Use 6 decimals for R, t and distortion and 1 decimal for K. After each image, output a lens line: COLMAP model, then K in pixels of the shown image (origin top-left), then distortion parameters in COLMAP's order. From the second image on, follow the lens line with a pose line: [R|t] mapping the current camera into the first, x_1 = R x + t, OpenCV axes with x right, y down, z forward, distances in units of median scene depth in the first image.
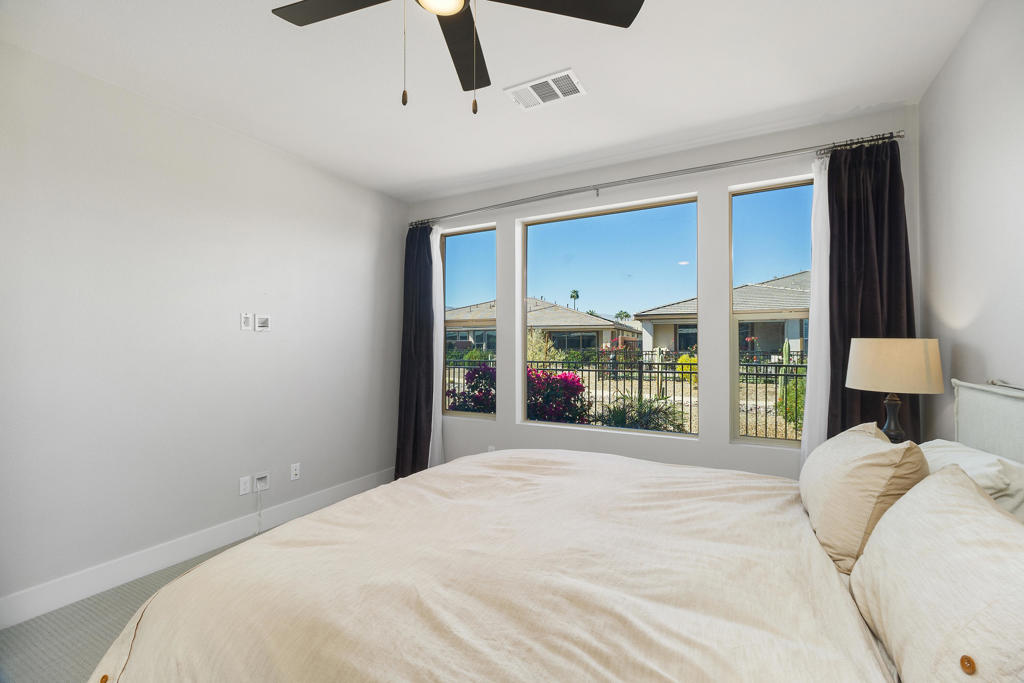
lens RADIAL K [[452.2, 0, 516.6], [0, 452.2, 340.3], [0, 0, 1]] dist [-0.002701, -0.000378]
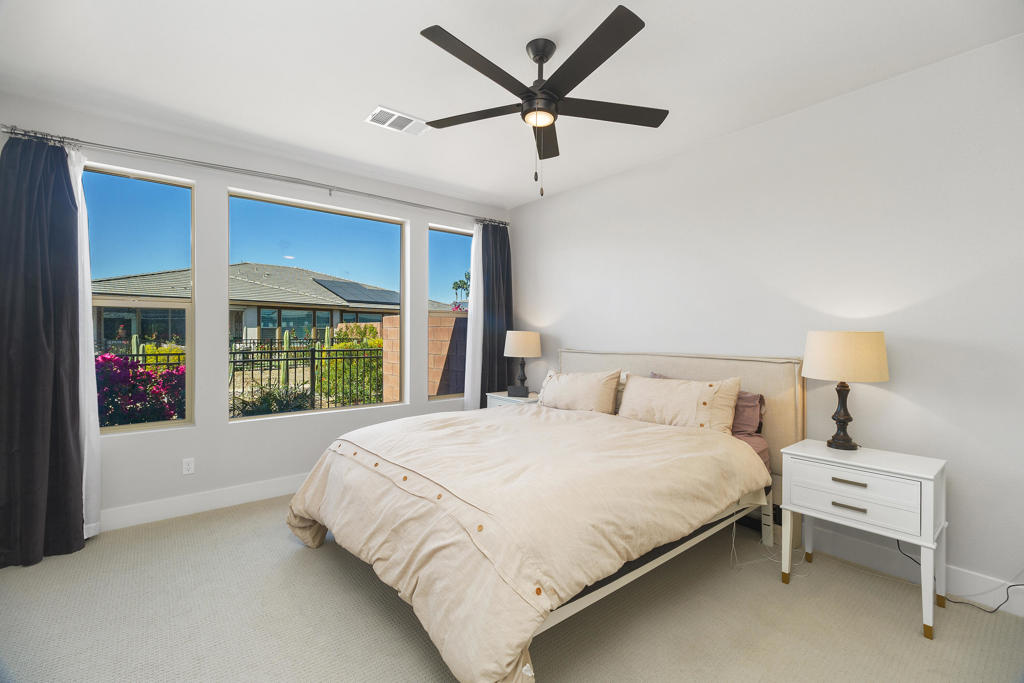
lens RADIAL K [[452.2, 0, 516.6], [0, 452.2, 340.3], [0, 0, 1]] dist [-0.002701, -0.000378]
pose [[0.373895, -0.010475, 0.927412, -0.672441], [-0.013704, 0.999765, 0.016817, 0.001655], [-0.927370, -0.018997, 0.373663, 0.180908]]
